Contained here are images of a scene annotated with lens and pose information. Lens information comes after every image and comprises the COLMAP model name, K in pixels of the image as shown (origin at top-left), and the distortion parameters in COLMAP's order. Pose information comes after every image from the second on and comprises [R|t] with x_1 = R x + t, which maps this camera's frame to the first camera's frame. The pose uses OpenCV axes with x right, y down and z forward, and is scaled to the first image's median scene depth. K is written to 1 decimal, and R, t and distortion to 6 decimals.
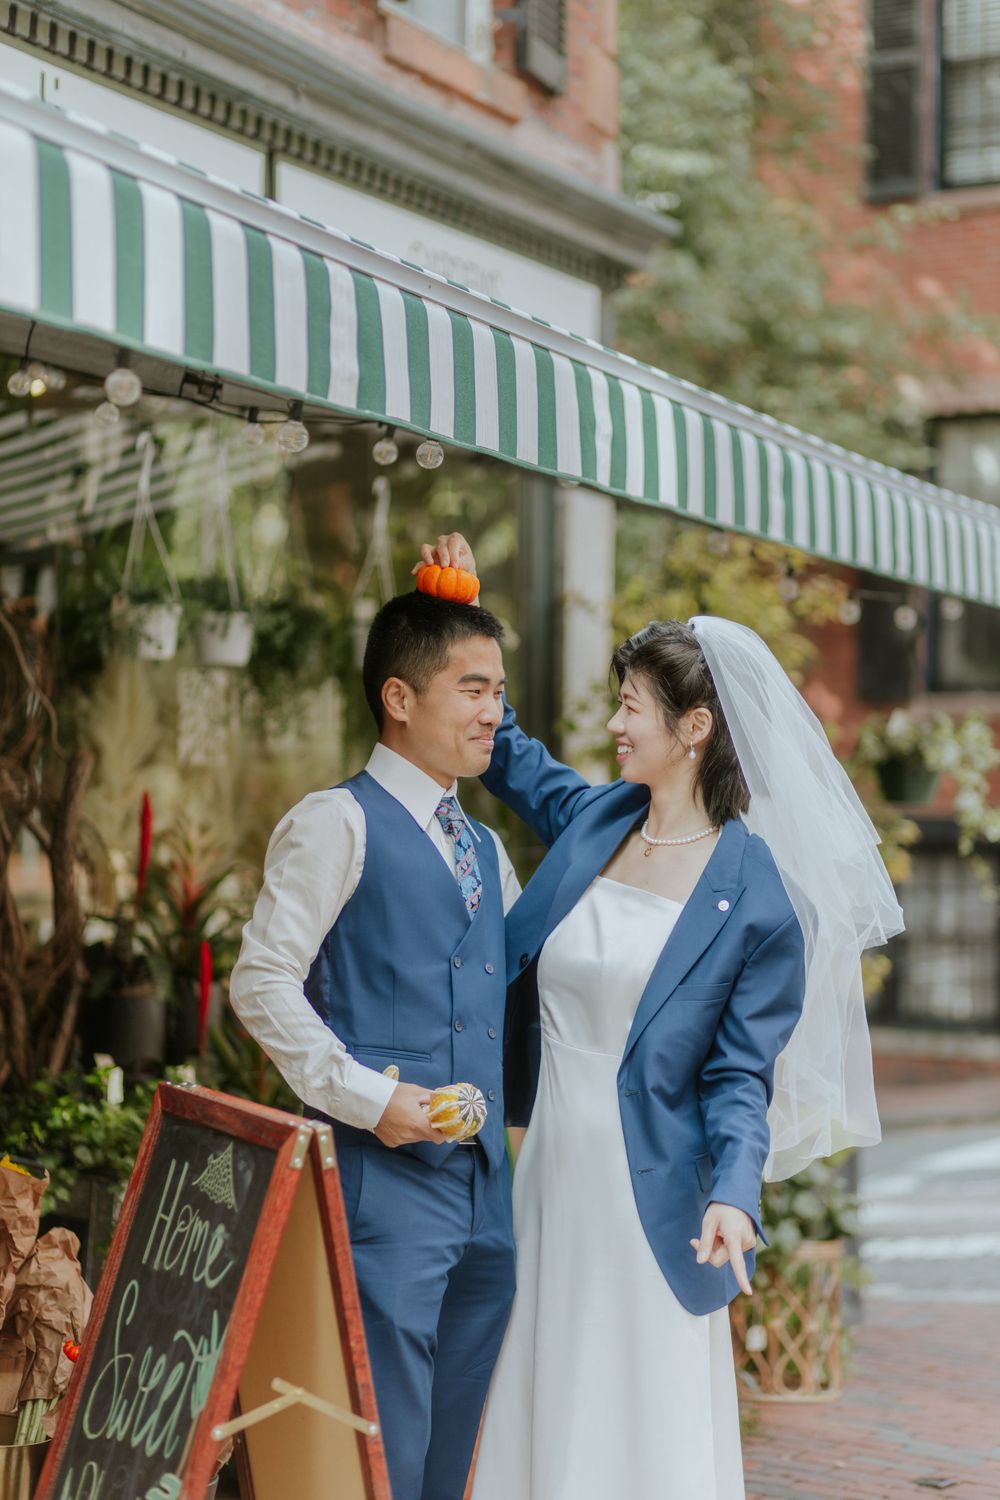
lens RADIAL K [[3697.1, 0, 501.8], [0, 3697.1, 741.7], [0, 0, 1]] dist [0.008152, 0.000000]
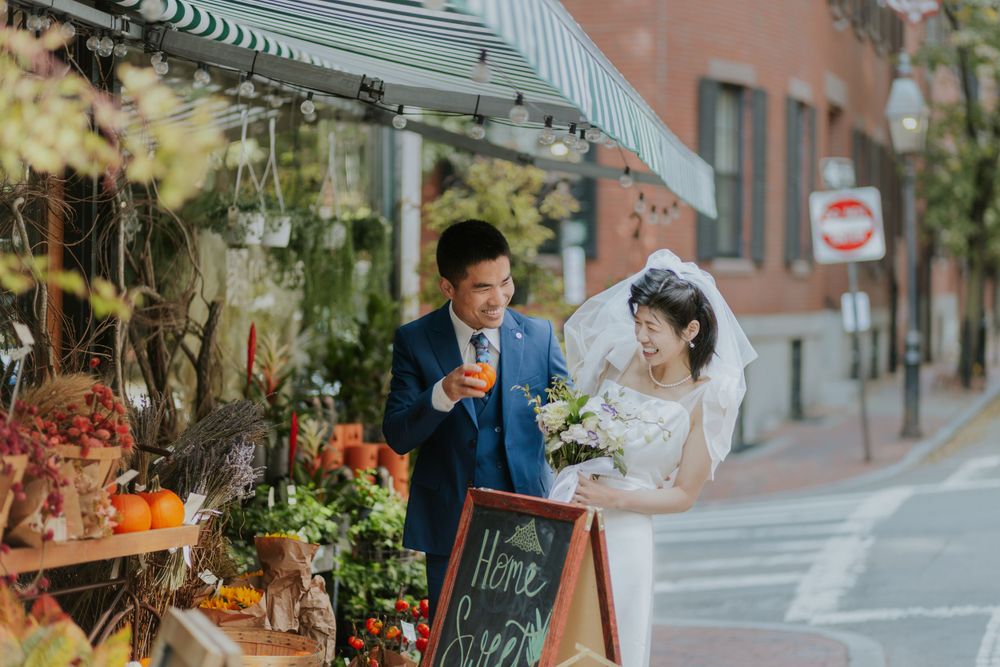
lens RADIAL K [[2464.8, 0, 503.8], [0, 2464.8, 333.8], [0, 0, 1]] dist [0.008152, 0.000000]
pose [[0.984007, -0.005538, 0.178046, -0.304253], [0.001437, 0.999731, 0.023156, -0.012770], [-0.178126, -0.022530, 0.983750, -0.208248]]
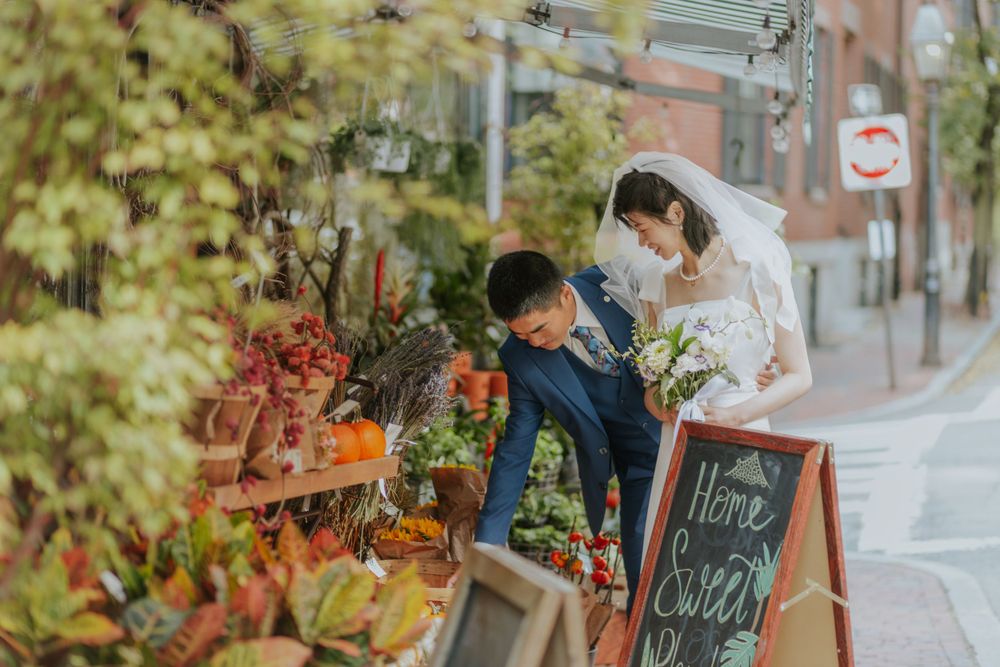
lens RADIAL K [[2464.8, 0, 495.8], [0, 2464.8, 339.4], [0, 0, 1]] dist [0.008152, 0.000000]
pose [[0.981407, -0.006957, 0.191810, -0.427500], [-0.003818, 0.998438, 0.055747, -0.013673], [-0.191898, -0.055443, 0.979848, -0.159620]]
